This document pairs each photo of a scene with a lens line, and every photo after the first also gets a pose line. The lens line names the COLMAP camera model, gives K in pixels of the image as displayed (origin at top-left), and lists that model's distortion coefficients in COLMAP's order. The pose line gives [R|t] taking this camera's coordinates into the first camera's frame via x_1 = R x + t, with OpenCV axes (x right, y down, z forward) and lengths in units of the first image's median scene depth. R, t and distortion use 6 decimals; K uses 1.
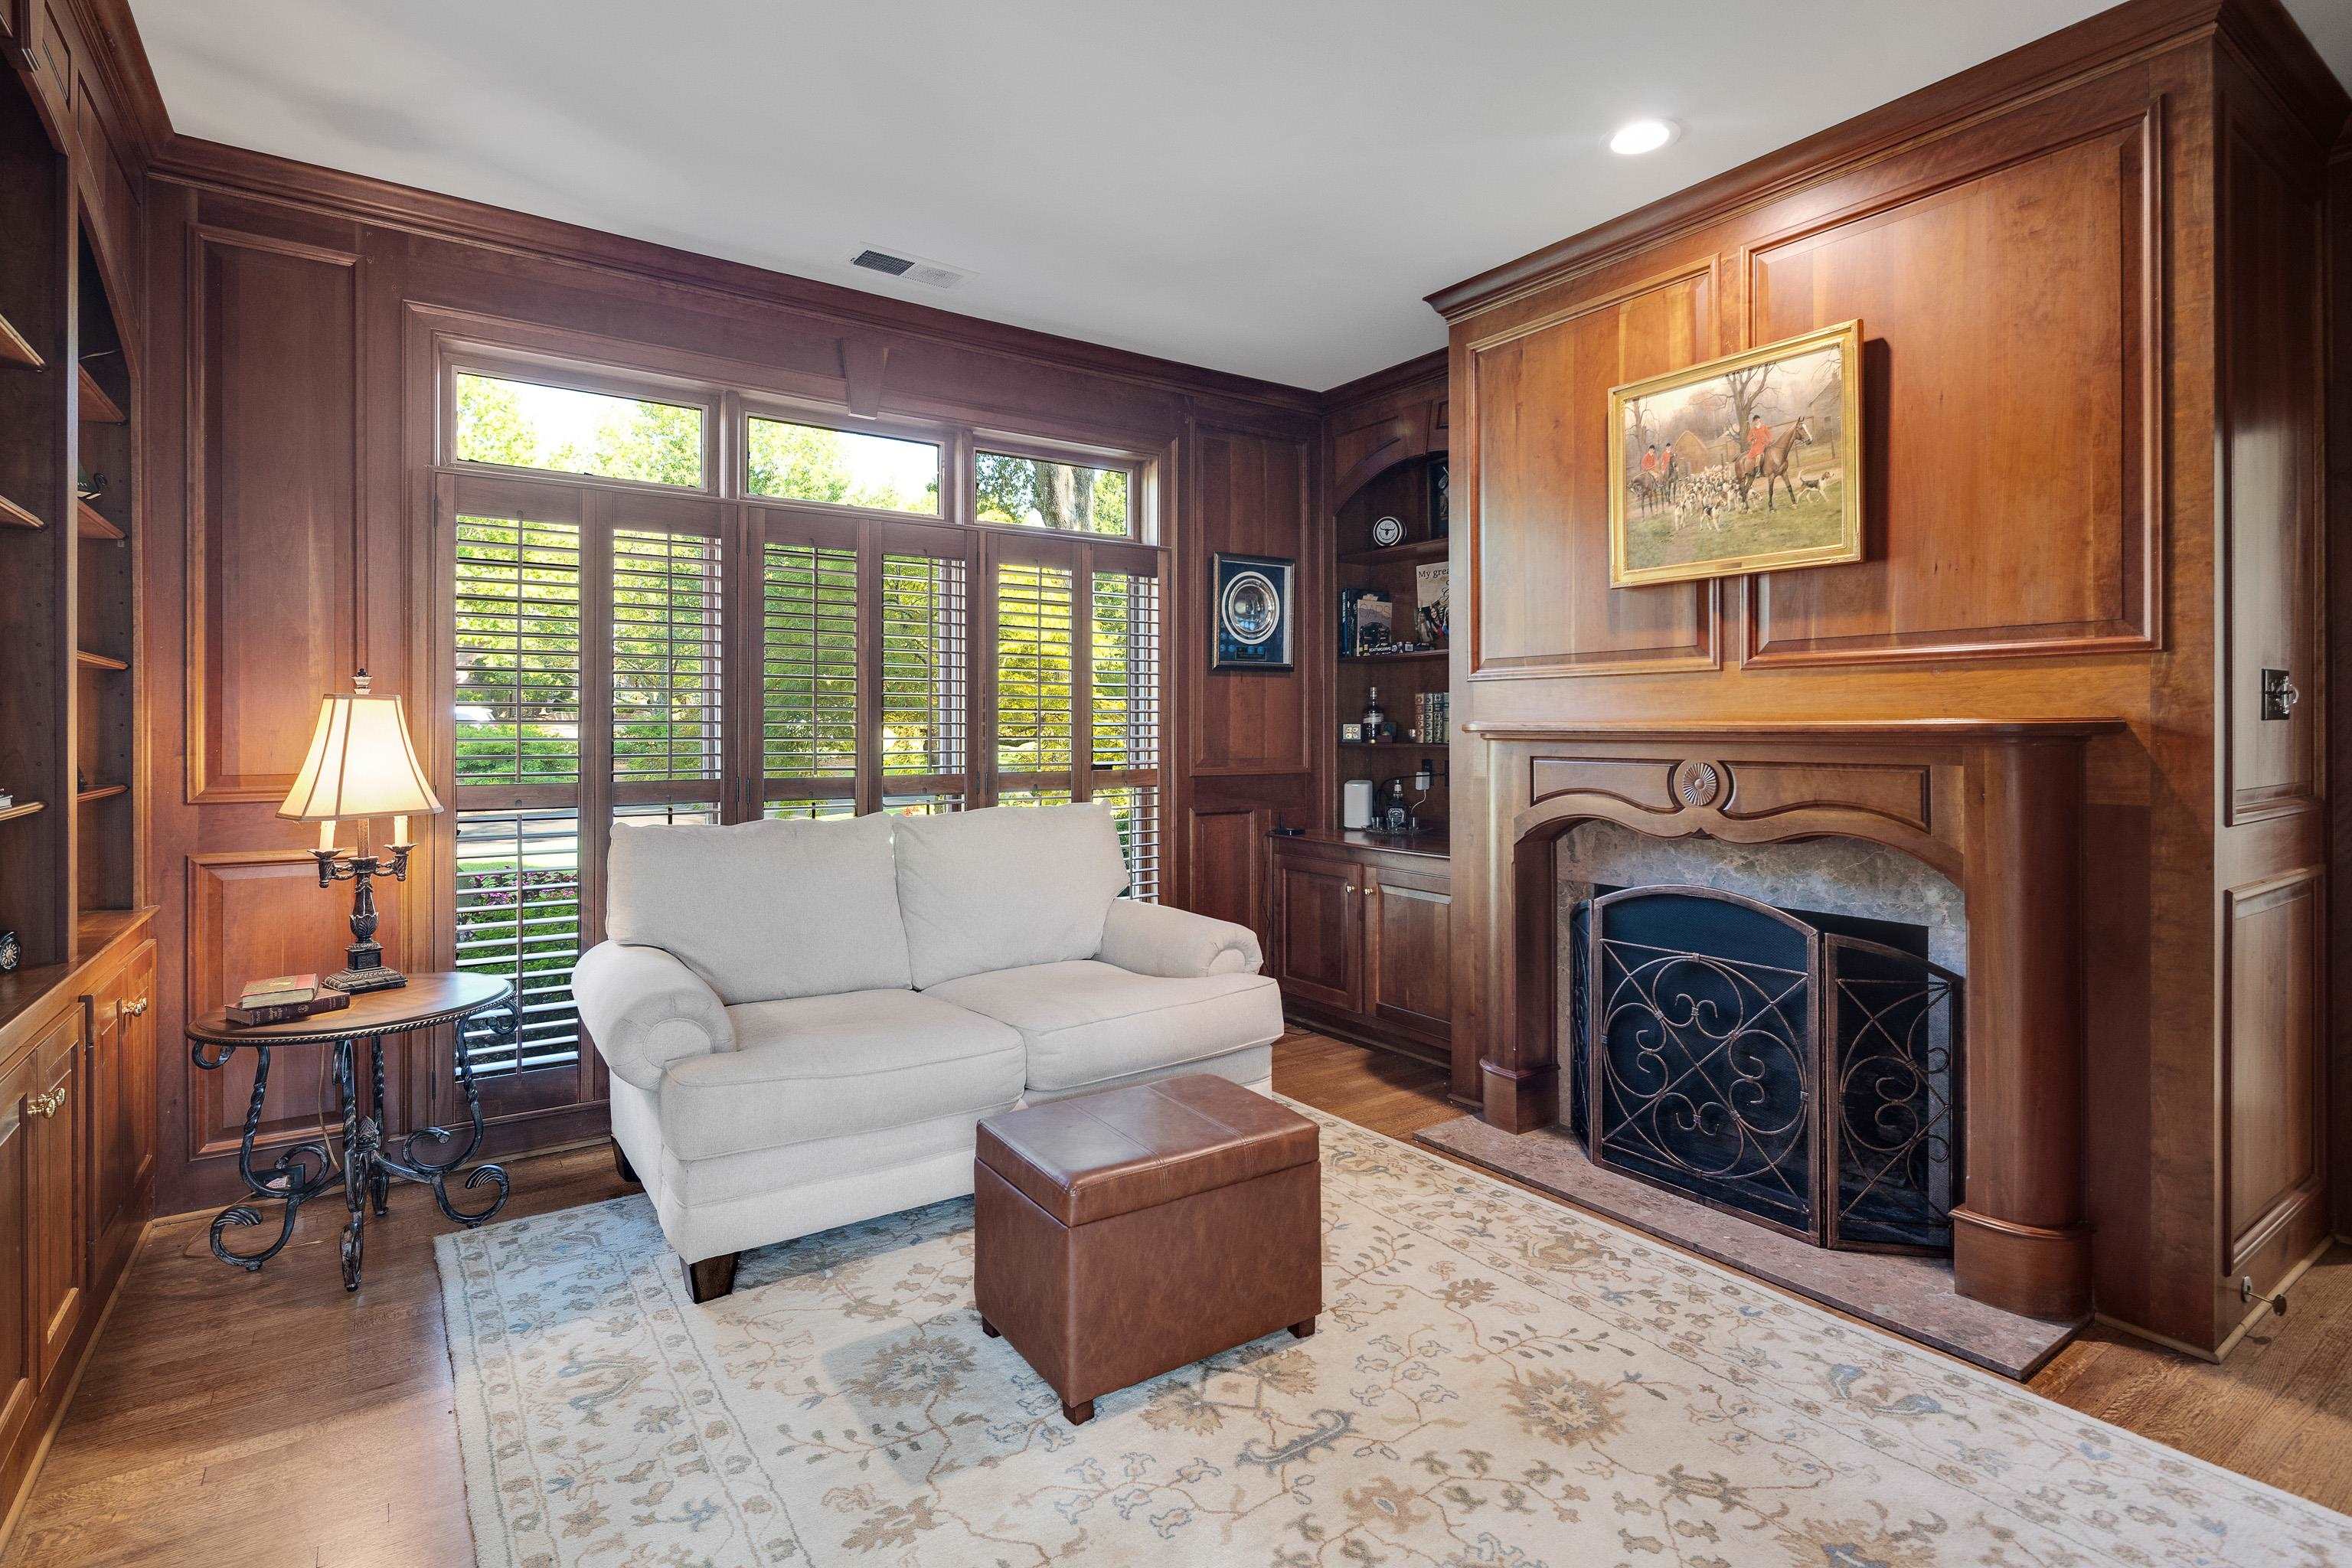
lens RADIAL K [[1135.2, 0, 1169.1], [0, 1135.2, 726.9], [0, 0, 1]] dist [-0.001838, -0.000674]
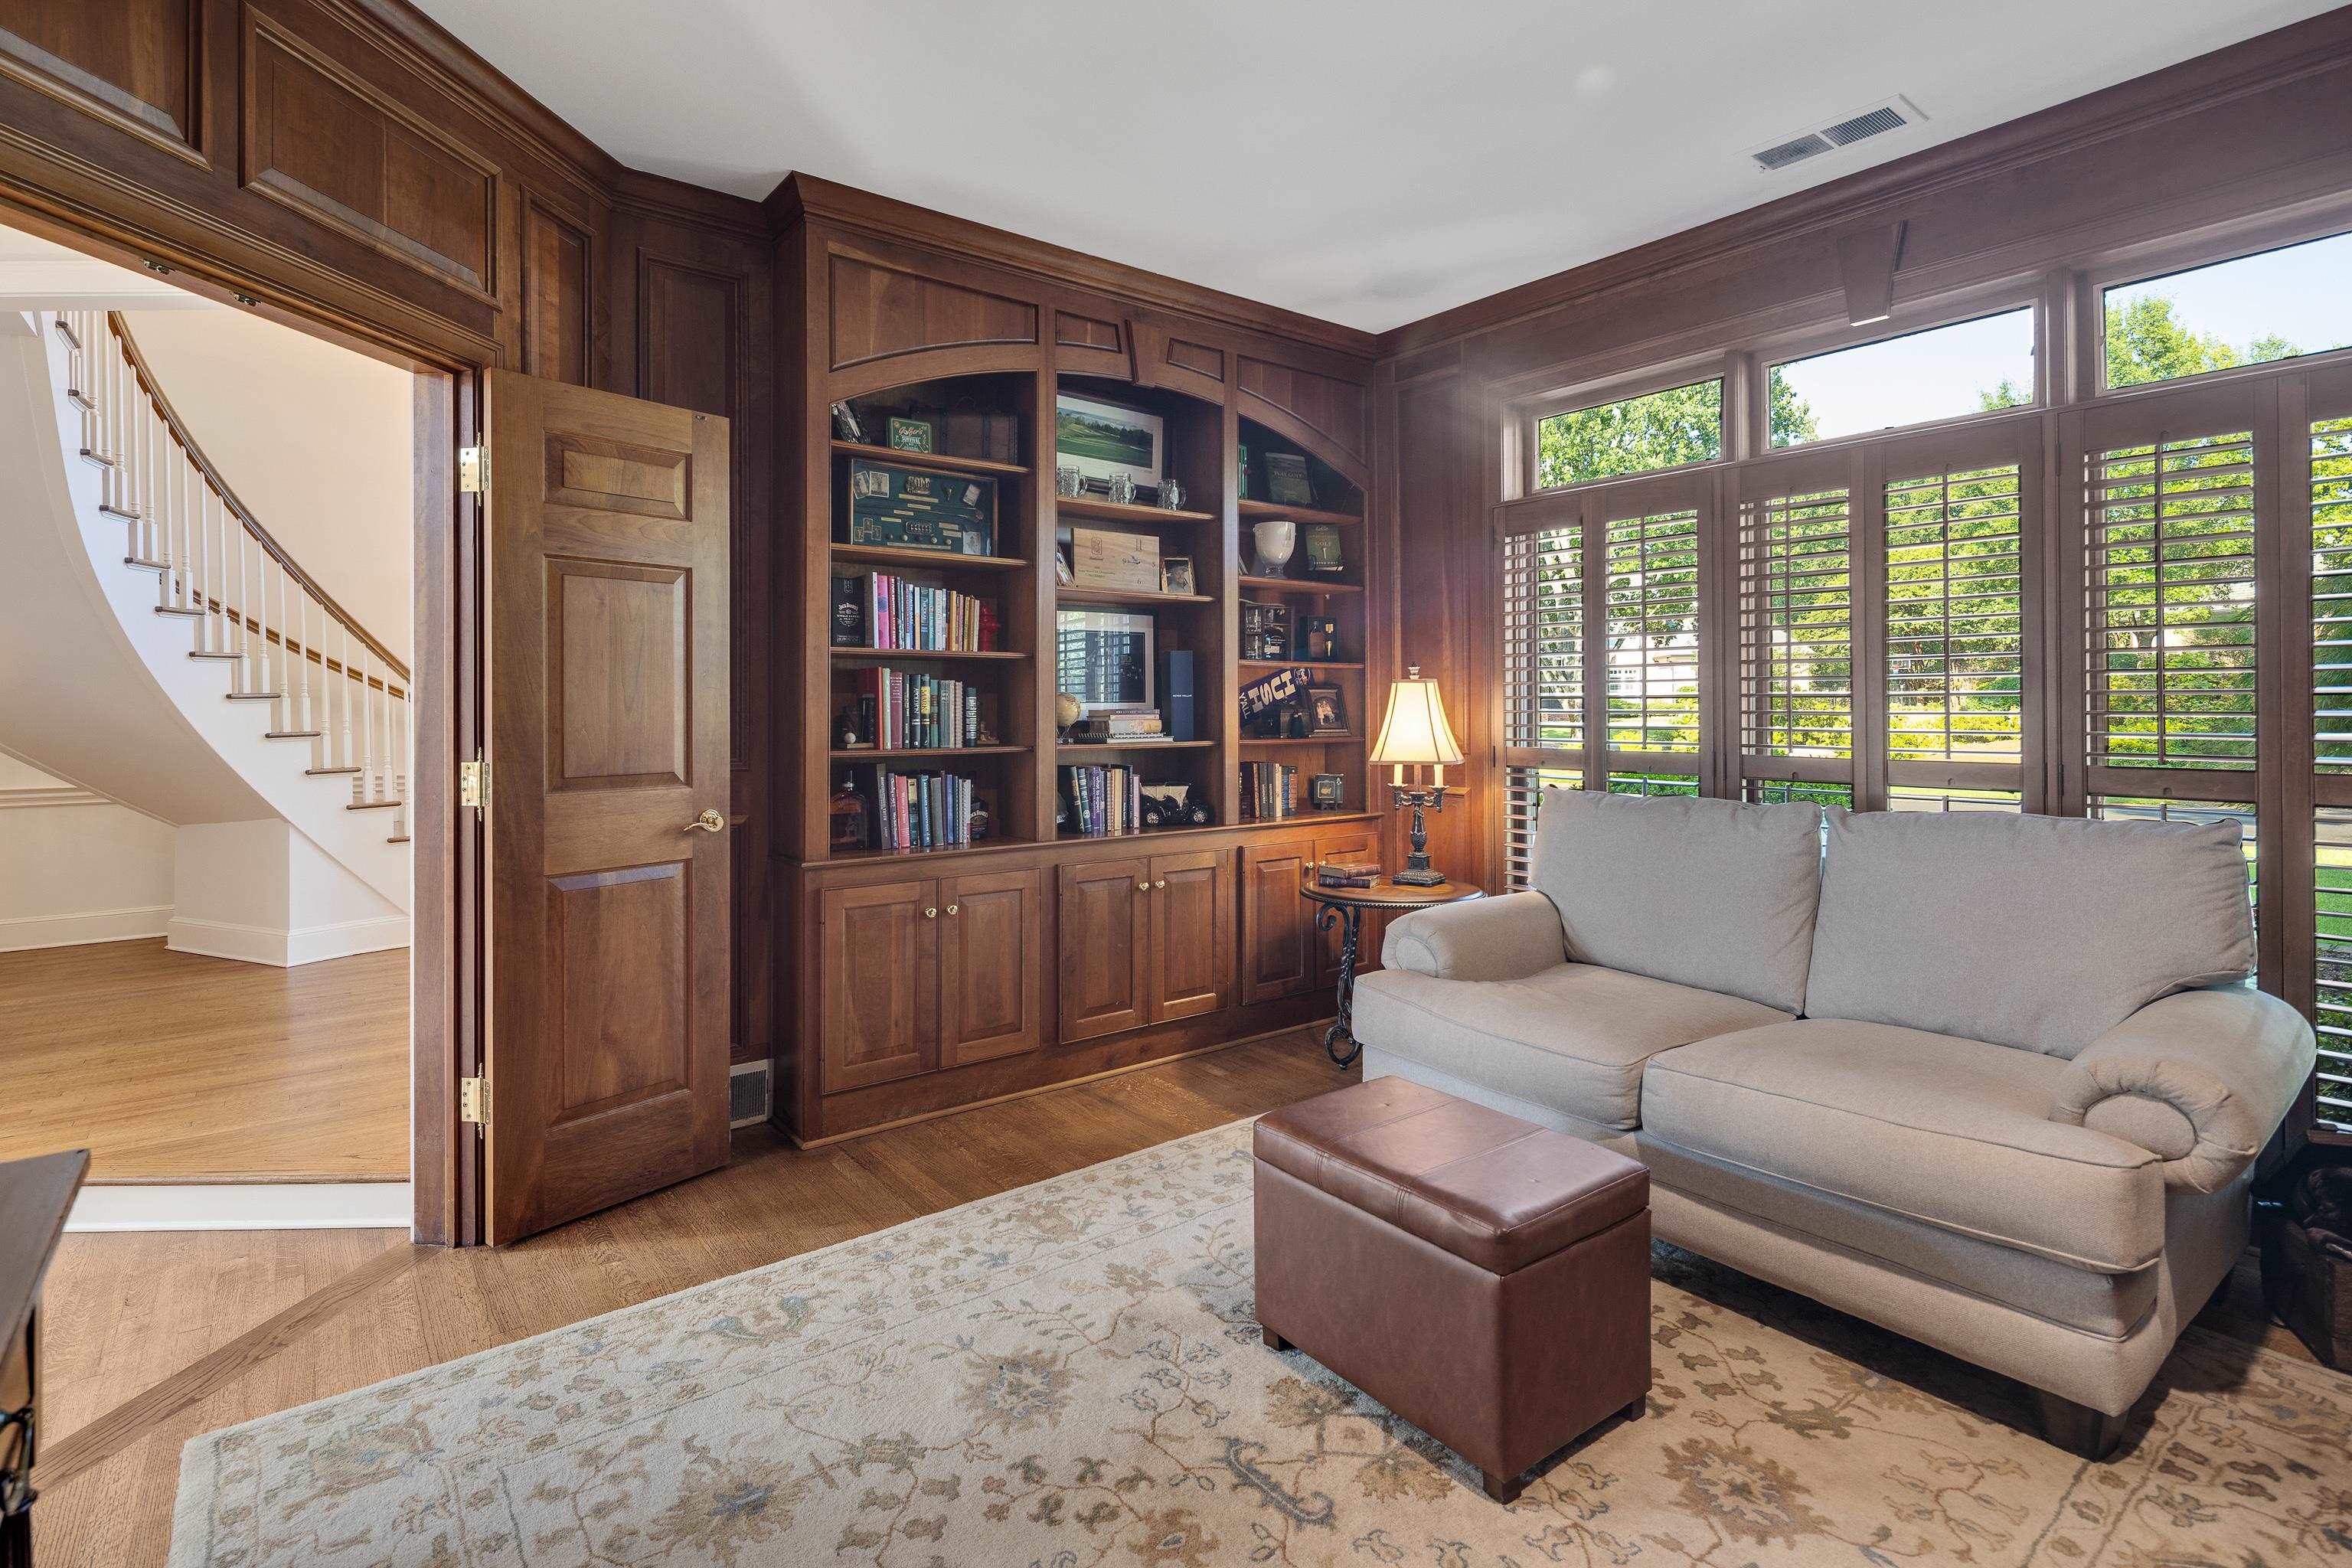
lens RADIAL K [[1135.2, 0, 1167.6], [0, 1135.2, 711.6], [0, 0, 1]] dist [-0.001838, -0.000674]
pose [[0.049007, 0.013914, -0.998702, 0.731553], [0.015327, 0.999775, 0.014681, -0.014706], [0.998681, -0.016027, 0.048782, 0.621360]]
